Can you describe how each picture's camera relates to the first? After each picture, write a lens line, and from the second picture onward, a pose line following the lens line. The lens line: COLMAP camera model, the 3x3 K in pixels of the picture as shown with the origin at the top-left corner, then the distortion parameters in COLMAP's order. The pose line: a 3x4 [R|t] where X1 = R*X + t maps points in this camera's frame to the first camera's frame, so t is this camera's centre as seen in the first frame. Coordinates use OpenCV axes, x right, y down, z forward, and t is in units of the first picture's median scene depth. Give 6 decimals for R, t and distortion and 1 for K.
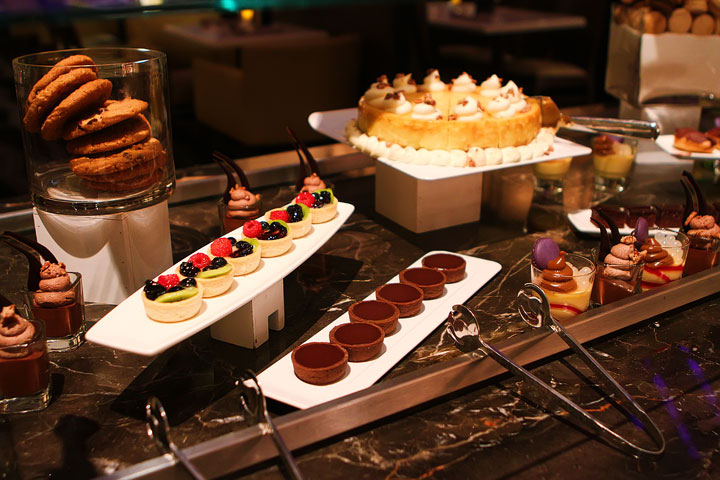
lens RADIAL K [[808.1, 0, 358.3], [0, 808.1, 242.7], [0, 0, 1]] dist [-0.080424, 0.000000]
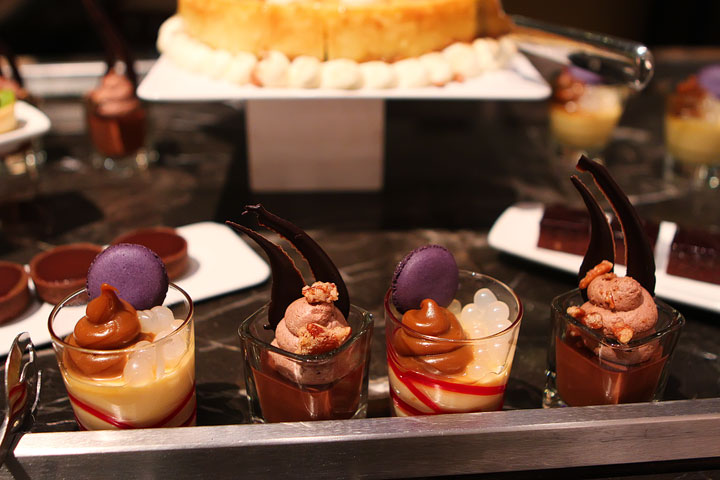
lens RADIAL K [[808.1, 0, 355.9], [0, 808.1, 244.4], [0, 0, 1]] dist [-0.080424, 0.000000]
pose [[0.880072, 0.219779, -0.420916, 0.443732], [-0.178533, 0.974550, 0.135570, -0.074198], [0.439999, -0.044165, 0.896912, 0.524179]]
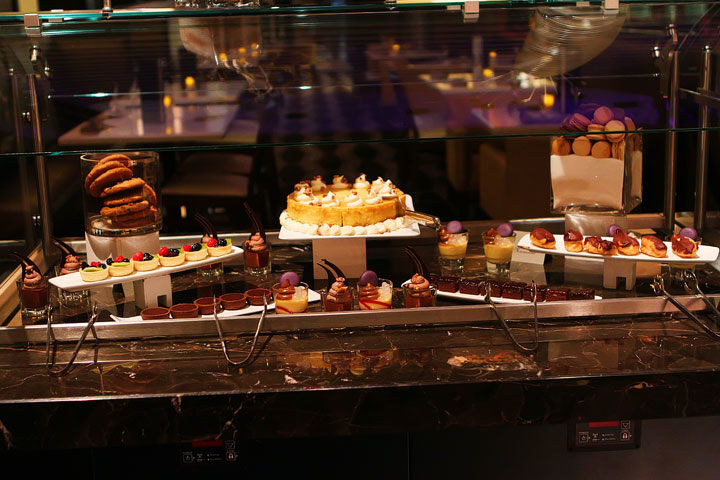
lens RADIAL K [[1142.2, 0, 361.5], [0, 1142.2, 239.0], [0, 0, 1]] dist [-0.045213, 0.000000]
pose [[0.867259, 0.090842, -0.489498, 1.299670], [-0.152524, 0.984415, -0.087541, 0.097337], [0.473917, 0.150581, 0.867599, -0.910944]]
